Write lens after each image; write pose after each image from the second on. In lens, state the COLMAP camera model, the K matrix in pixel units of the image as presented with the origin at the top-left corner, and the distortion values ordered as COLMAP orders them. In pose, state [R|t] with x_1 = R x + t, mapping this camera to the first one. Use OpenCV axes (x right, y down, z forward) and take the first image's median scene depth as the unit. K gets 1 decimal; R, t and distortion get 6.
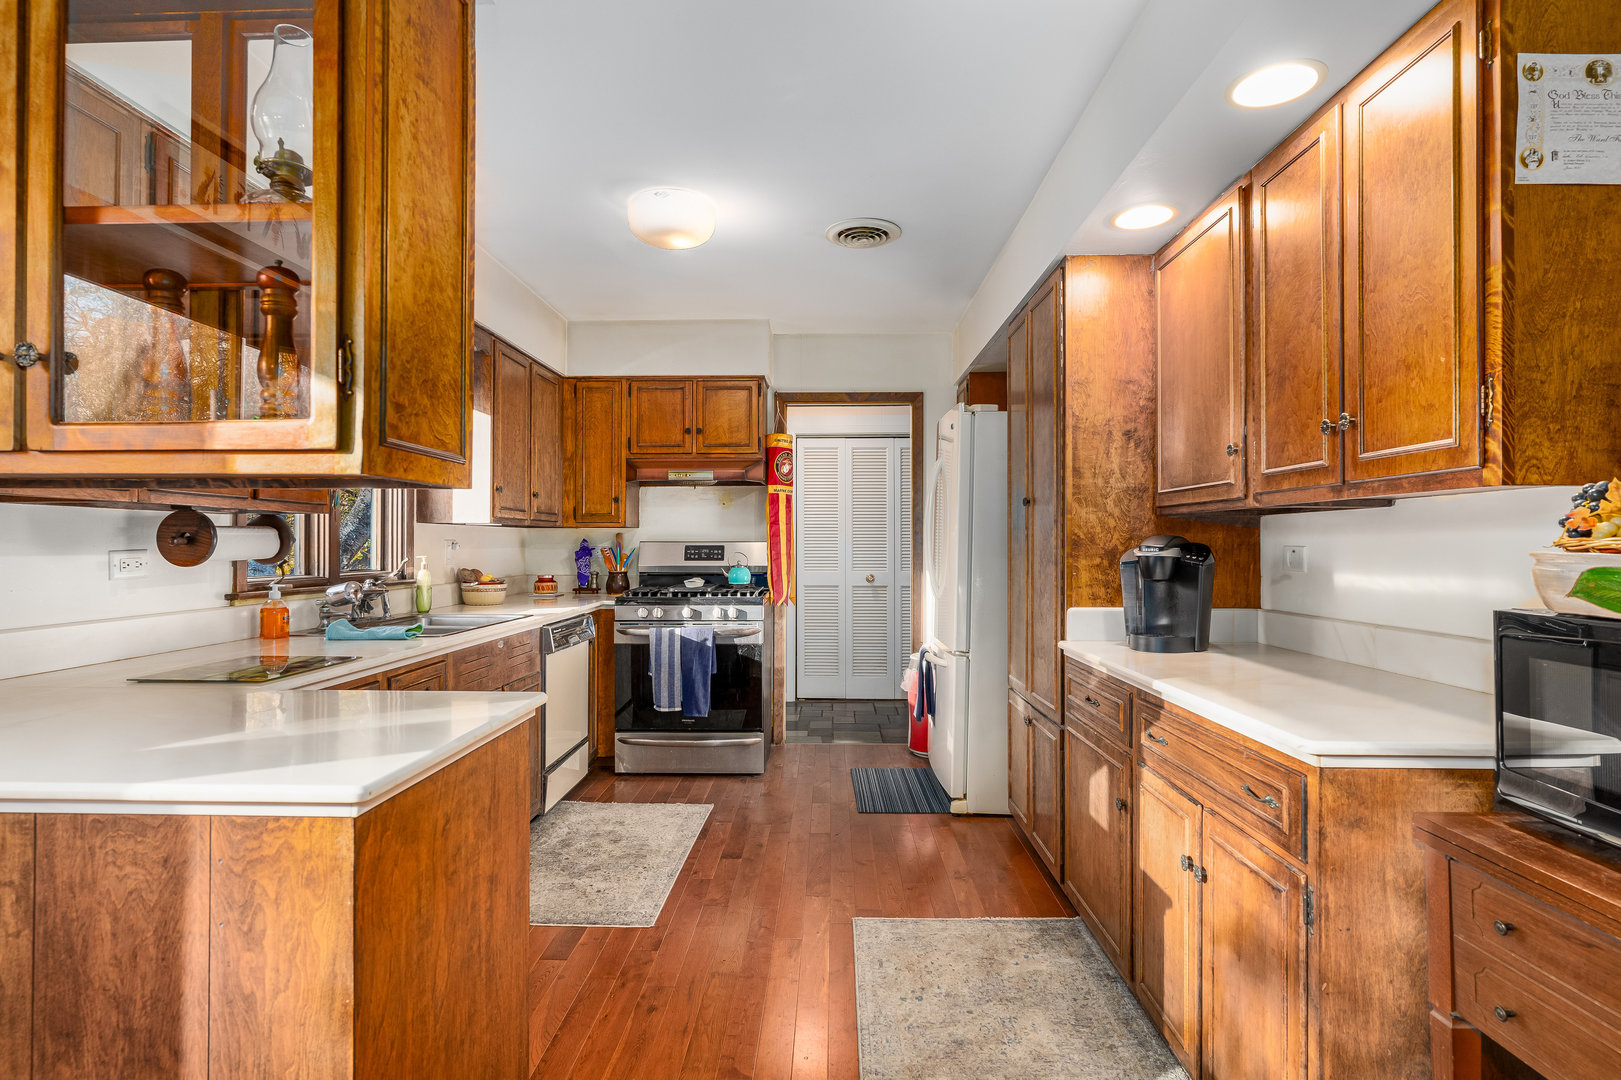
lens RADIAL K [[849.8, 0, 811.0], [0, 849.8, 536.2], [0, 0, 1]] dist [-0.004109, 0.000880]
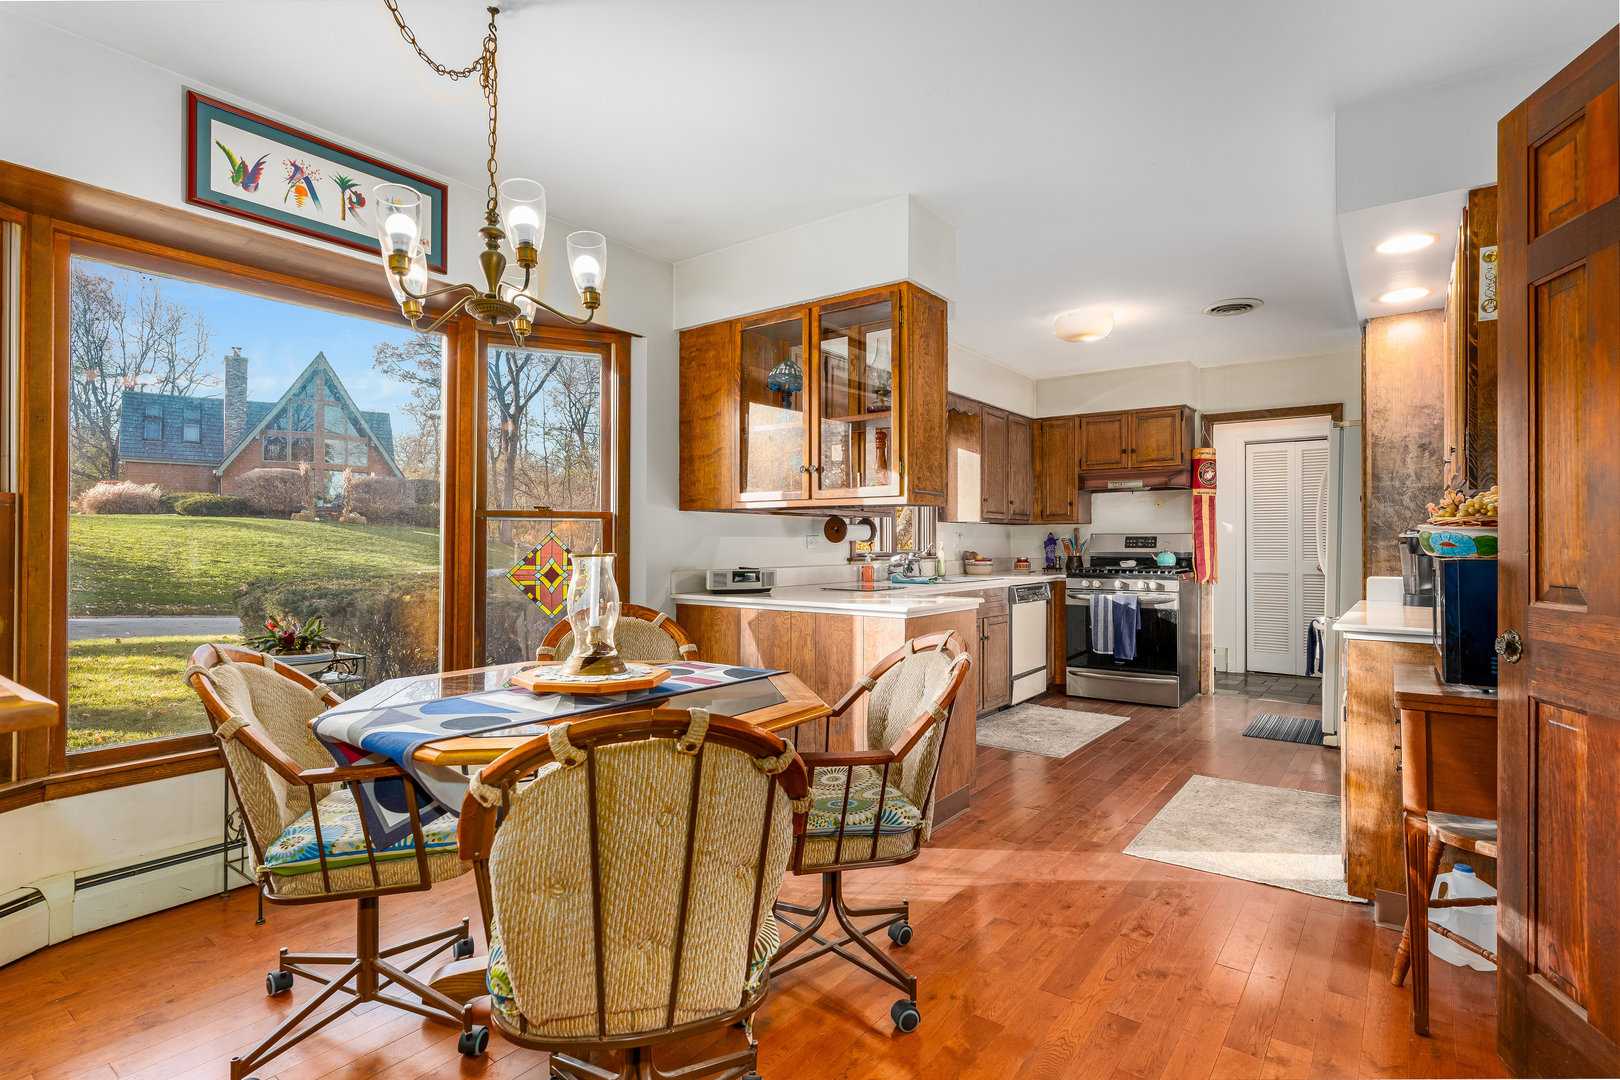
lens RADIAL K [[820.3, 0, 798.6], [0, 820.3, 536.0], [0, 0, 1]] dist [0.000025, 0.000119]
pose [[0.813470, -0.004367, -0.581590, 0.229534], [0.004529, 0.999989, -0.001174, 0.011573], [0.581589, -0.001679, 0.813481, -0.429488]]
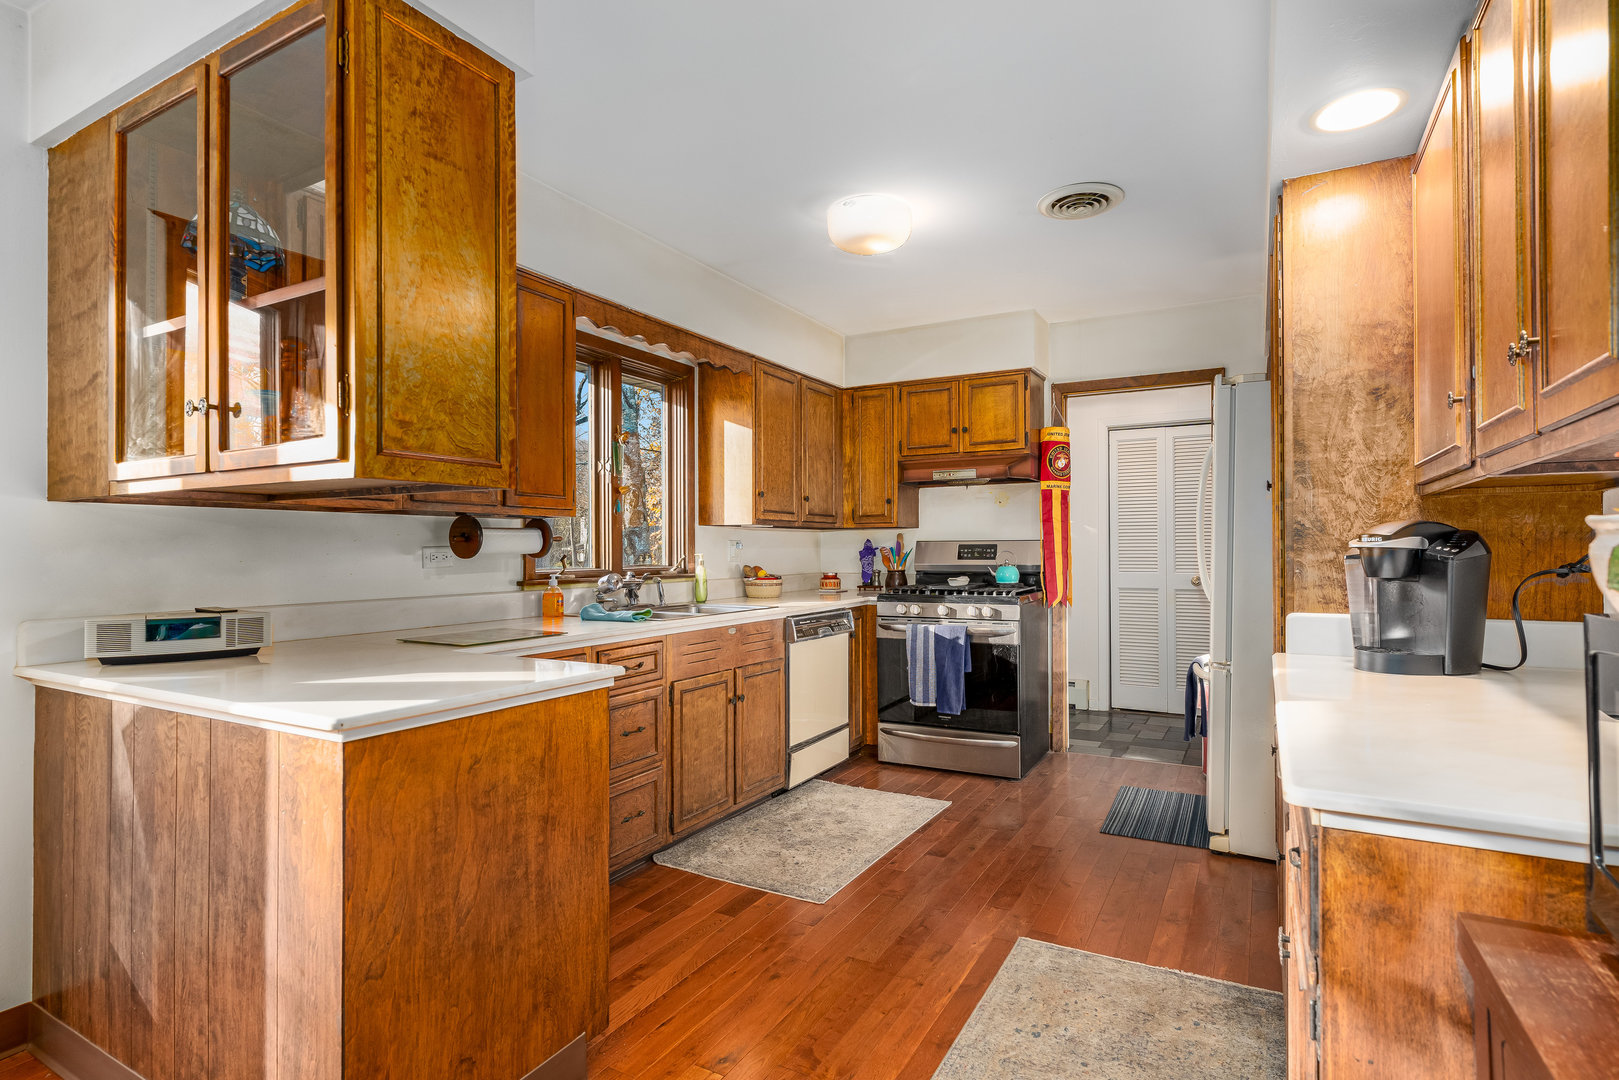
lens RADIAL K [[827.2, 0, 805.2], [0, 827.2, 542.4], [0, 0, 1]] dist [0.001856, 0.000304]
pose [[0.885399, -0.008321, -0.464758, 0.185050], [0.009121, 0.999958, -0.000527, 0.009077], [0.464743, -0.003772, 0.885438, 0.058461]]
